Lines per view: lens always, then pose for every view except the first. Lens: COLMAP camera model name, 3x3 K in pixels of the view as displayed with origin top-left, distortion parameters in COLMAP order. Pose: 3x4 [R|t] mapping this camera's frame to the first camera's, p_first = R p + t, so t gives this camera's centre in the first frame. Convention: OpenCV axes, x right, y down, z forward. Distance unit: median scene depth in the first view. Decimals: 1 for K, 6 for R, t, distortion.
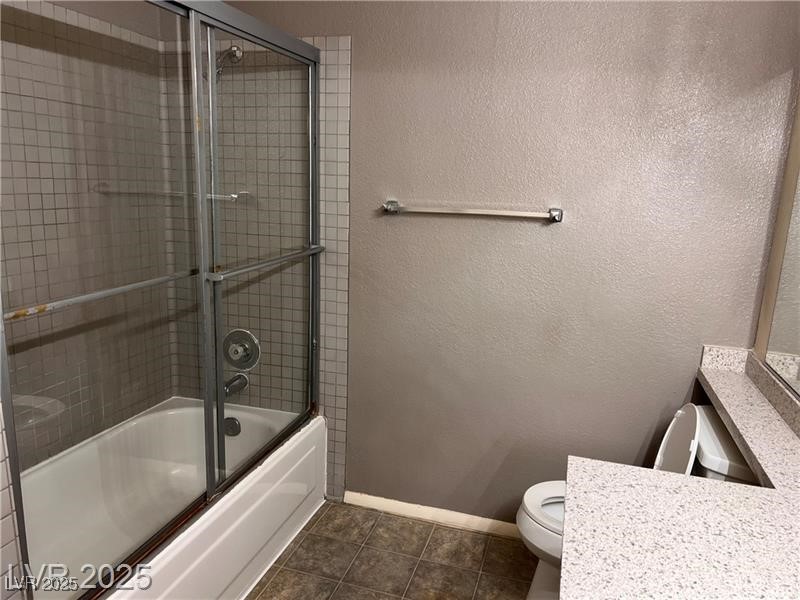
lens RADIAL K [[608.0, 0, 398.5], [0, 608.0, 300.1], [0, 0, 1]] dist [0.043309, -0.039077]
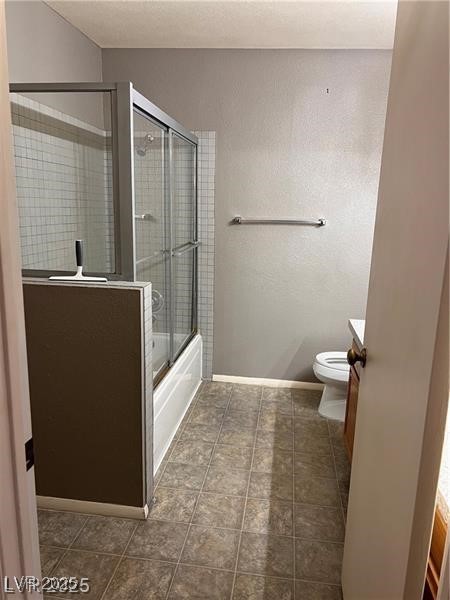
lens RADIAL K [[456.0, 0, 223.9], [0, 456.0, 300.1], [0, 0, 1]] dist [0.043309, -0.039077]
pose [[0.987628, -0.043325, 0.150713, -0.272393], [0.042295, 0.999055, 0.010036, 0.079459], [-0.151005, -0.003537, 0.988527, -0.401085]]
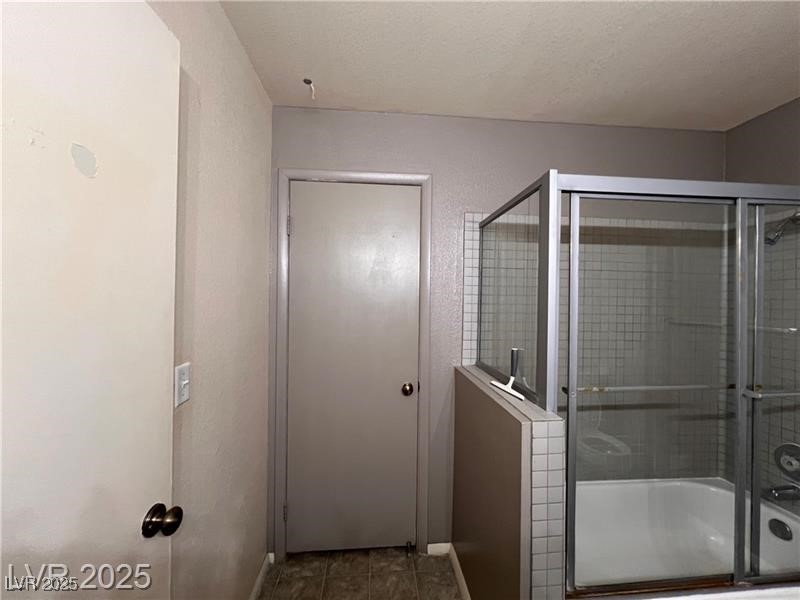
lens RADIAL K [[320.7, 0, 398.2], [0, 320.7, 301.3], [0, 0, 1]] dist [0.003775, -0.000493]
pose [[0.382302, -0.027485, -0.923629, 0.024464], [-0.185683, 0.976884, -0.105926, -0.014267], [0.905189, 0.211998, 0.368361, 0.050226]]
